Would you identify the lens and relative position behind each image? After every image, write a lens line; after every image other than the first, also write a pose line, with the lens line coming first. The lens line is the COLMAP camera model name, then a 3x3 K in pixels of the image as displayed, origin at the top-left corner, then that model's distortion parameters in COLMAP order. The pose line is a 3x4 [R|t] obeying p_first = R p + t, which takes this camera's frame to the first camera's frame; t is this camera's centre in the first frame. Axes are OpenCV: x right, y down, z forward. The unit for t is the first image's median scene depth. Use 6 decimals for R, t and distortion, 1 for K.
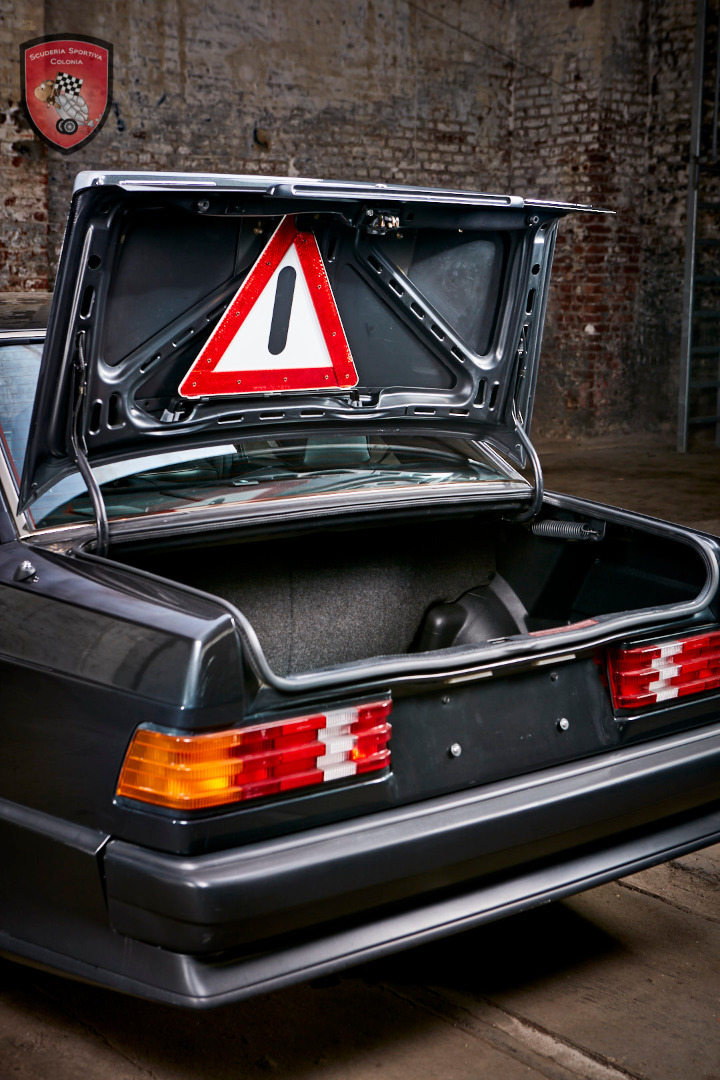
lens RADIAL K [[1555.9, 0, 365.9], [0, 1555.9, 541.4], [0, 0, 1]] dist [0.015424, 0.000000]
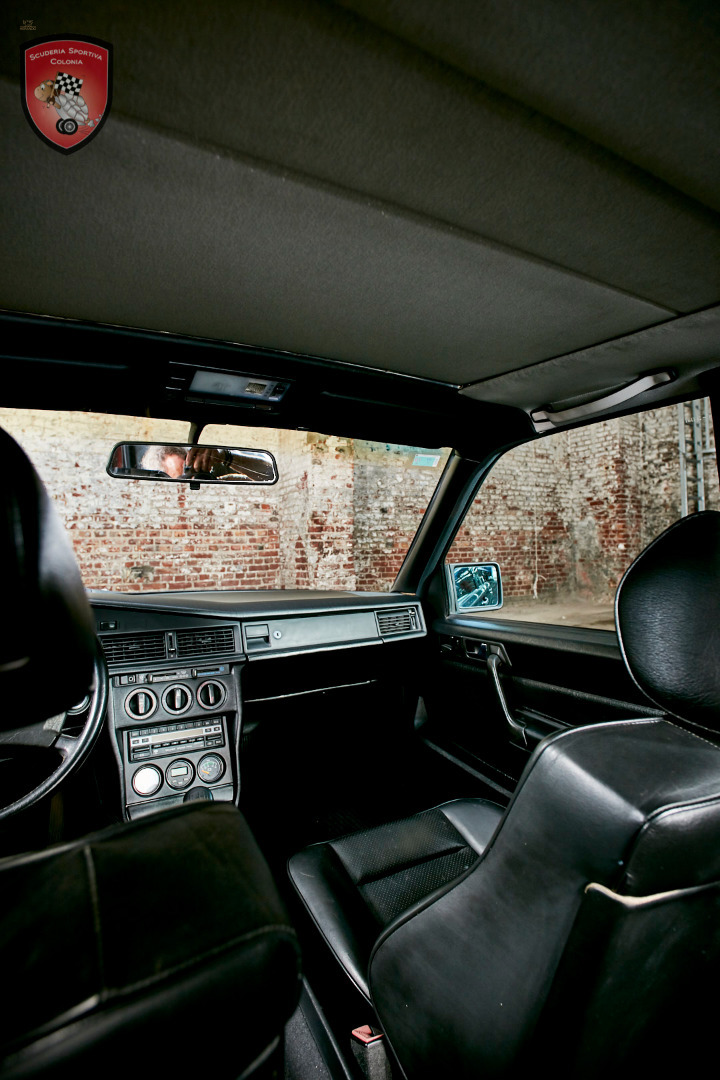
lens RADIAL K [[571.0, 0, 370.7], [0, 571.0, 540.8], [0, 0, 1]] dist [-0.064370, 0.000576]
pose [[0.989331, -0.028702, -0.142828, -0.065923], [0.003068, 0.984287, -0.176547, -0.019325], [0.145652, 0.174225, 0.973874, 0.263626]]
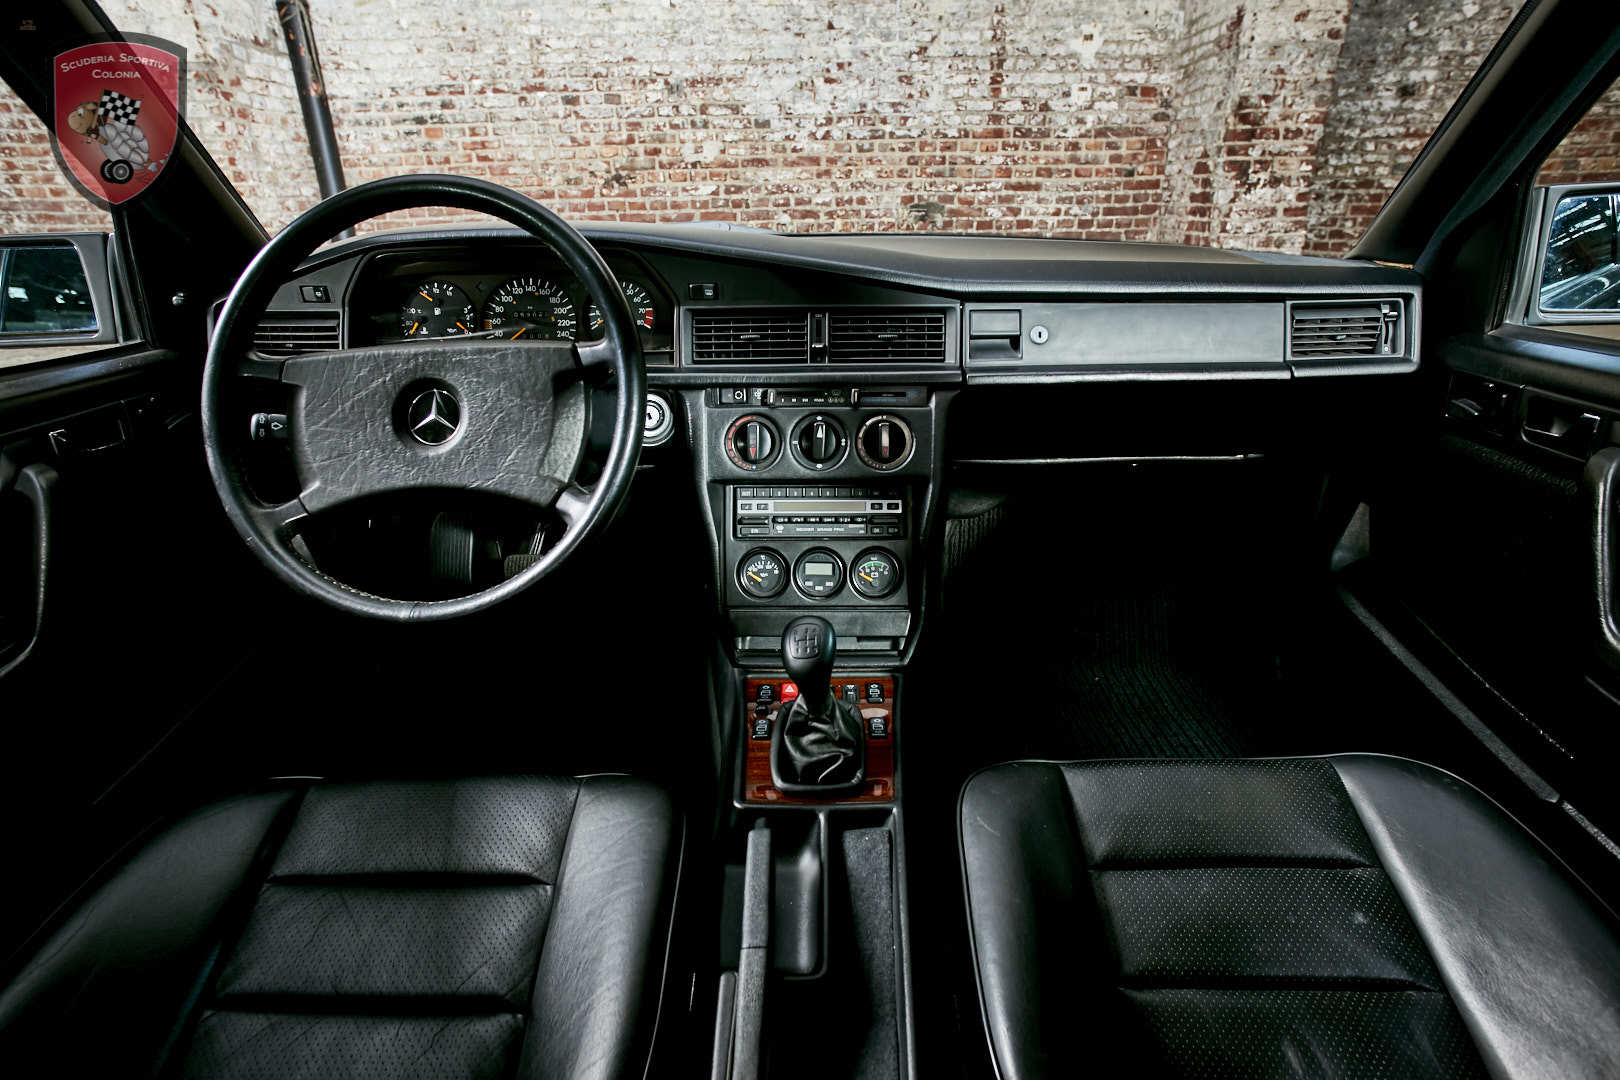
lens RADIAL K [[821.5, 0, 826.2], [0, 821.5, 543.2], [0, 0, 1]] dist [-0.067489, 0.039576]
pose [[0.765294, 0.235717, -0.598968, -0.066134], [-0.083579, 0.959048, 0.270633, -0.021791], [0.638231, -0.157053, 0.753654, 0.312315]]
